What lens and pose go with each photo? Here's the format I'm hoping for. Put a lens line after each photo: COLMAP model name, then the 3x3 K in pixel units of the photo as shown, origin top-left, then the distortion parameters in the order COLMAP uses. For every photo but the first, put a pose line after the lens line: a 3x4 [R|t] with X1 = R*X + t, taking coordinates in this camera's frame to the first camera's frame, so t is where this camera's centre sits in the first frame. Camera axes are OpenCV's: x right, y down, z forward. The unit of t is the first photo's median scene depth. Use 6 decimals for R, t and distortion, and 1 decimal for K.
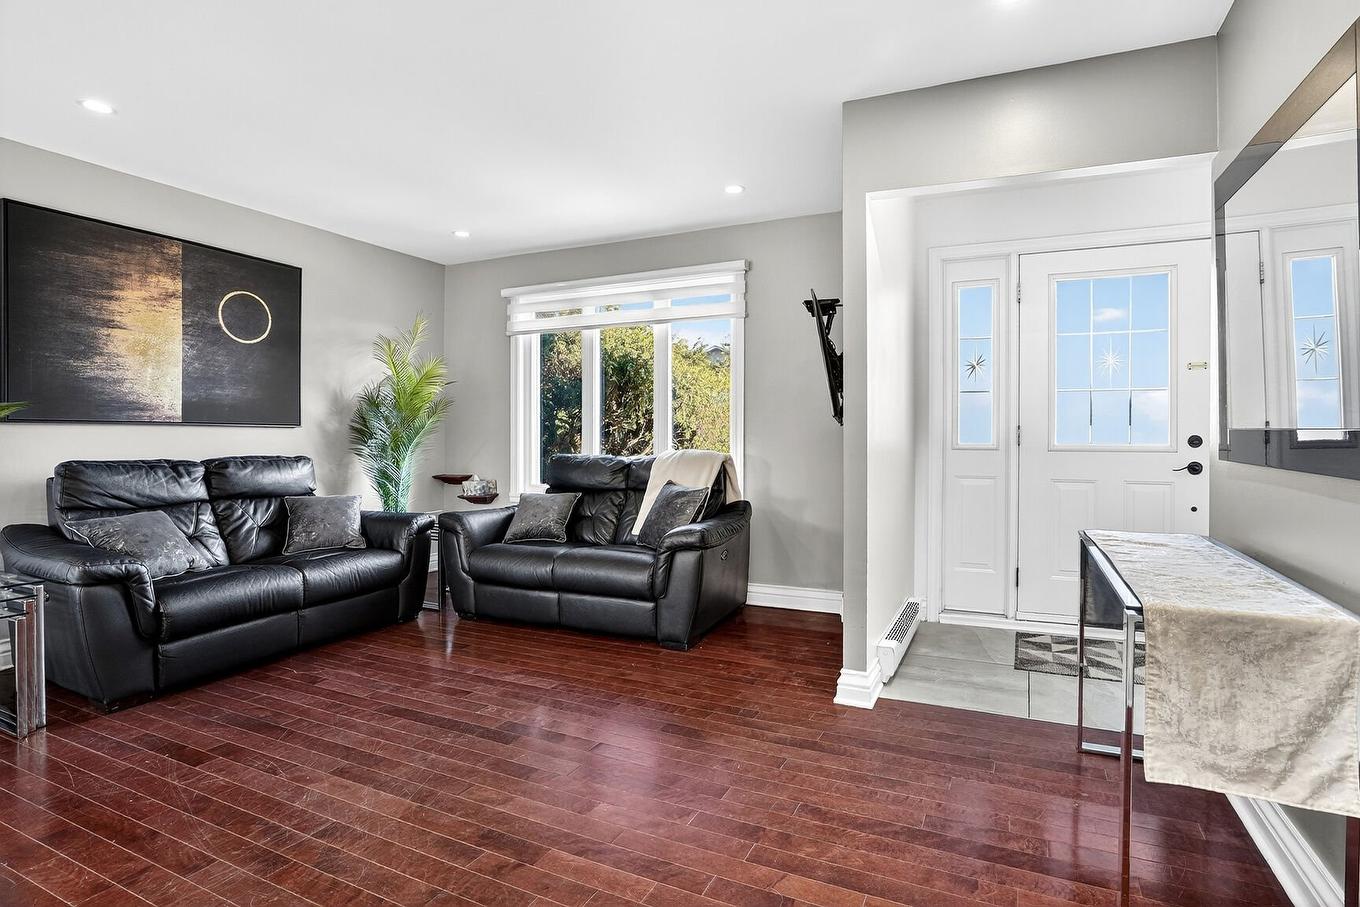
lens RADIAL K [[667.0, 0, 711.0], [0, 667.0, 439.4], [0, 0, 1]] dist [-0.045414, 0.017953]
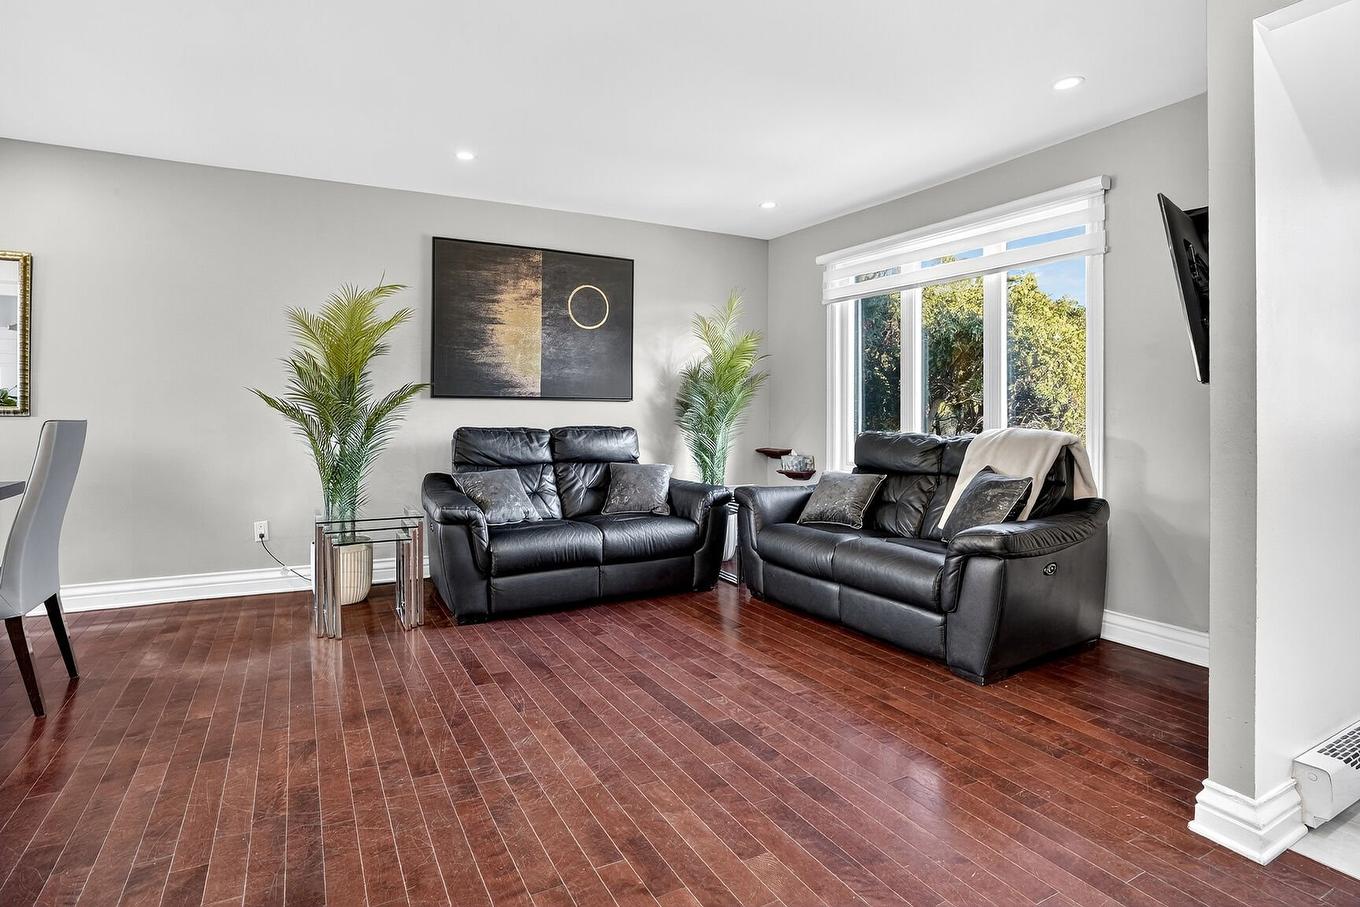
lens RADIAL K [[667.0, 0, 687.1], [0, 667.0, 401.0], [0, 0, 1]] dist [-0.045414, 0.017953]
pose [[0.791820, -0.004376, -0.610739, 0.162112], [-0.008404, 0.999802, -0.018060, 0.000798], [0.610697, 0.019433, 0.791626, 0.174398]]
